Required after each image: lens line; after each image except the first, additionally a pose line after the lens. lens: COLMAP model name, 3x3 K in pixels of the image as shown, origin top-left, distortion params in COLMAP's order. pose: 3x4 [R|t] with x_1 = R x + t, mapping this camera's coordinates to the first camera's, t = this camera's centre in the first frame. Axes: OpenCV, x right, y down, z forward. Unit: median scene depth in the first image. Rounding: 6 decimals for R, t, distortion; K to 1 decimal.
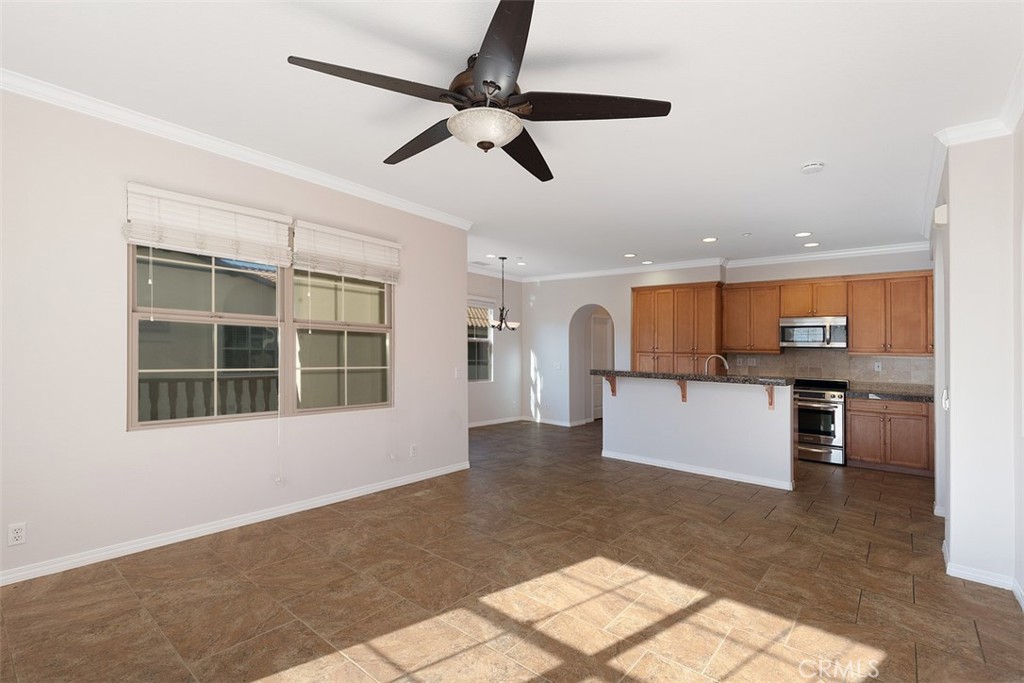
lens RADIAL K [[467.3, 0, 511.1], [0, 467.3, 375.2], [0, 0, 1]] dist [0.003184, 0.000195]
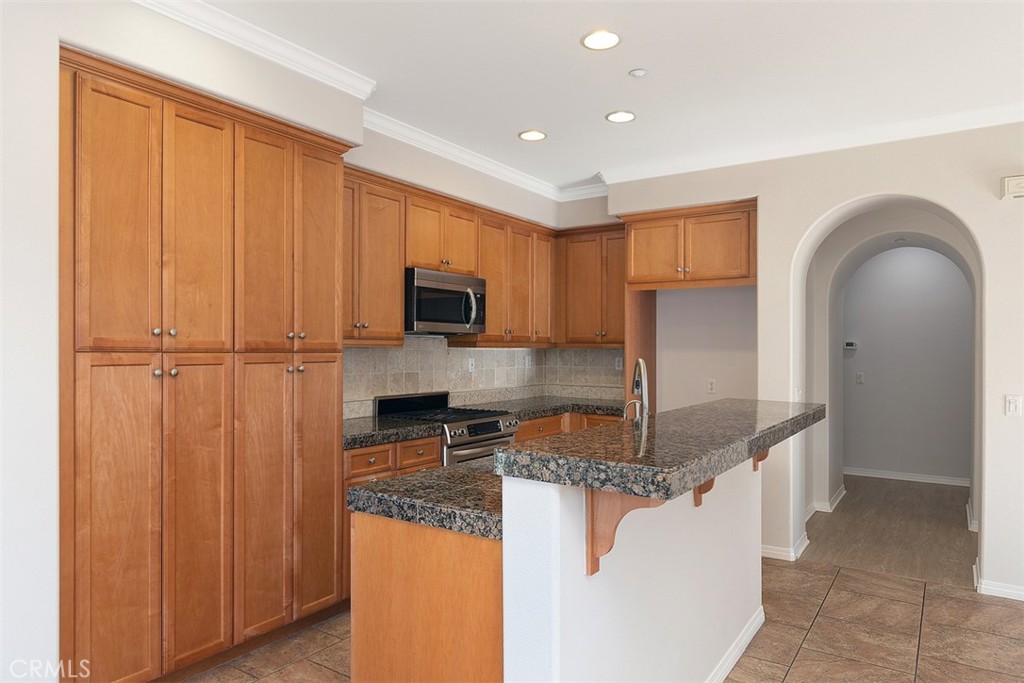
lens RADIAL K [[655.7, 0, 516.6], [0, 655.7, 354.0], [0, 0, 1]] dist [-0.000068, 0.000762]
pose [[-0.102245, -0.036683, 0.994083, -0.101259], [0.039788, 0.998369, 0.040933, -0.111681], [-0.993963, 0.043738, -0.100619, 1.778242]]
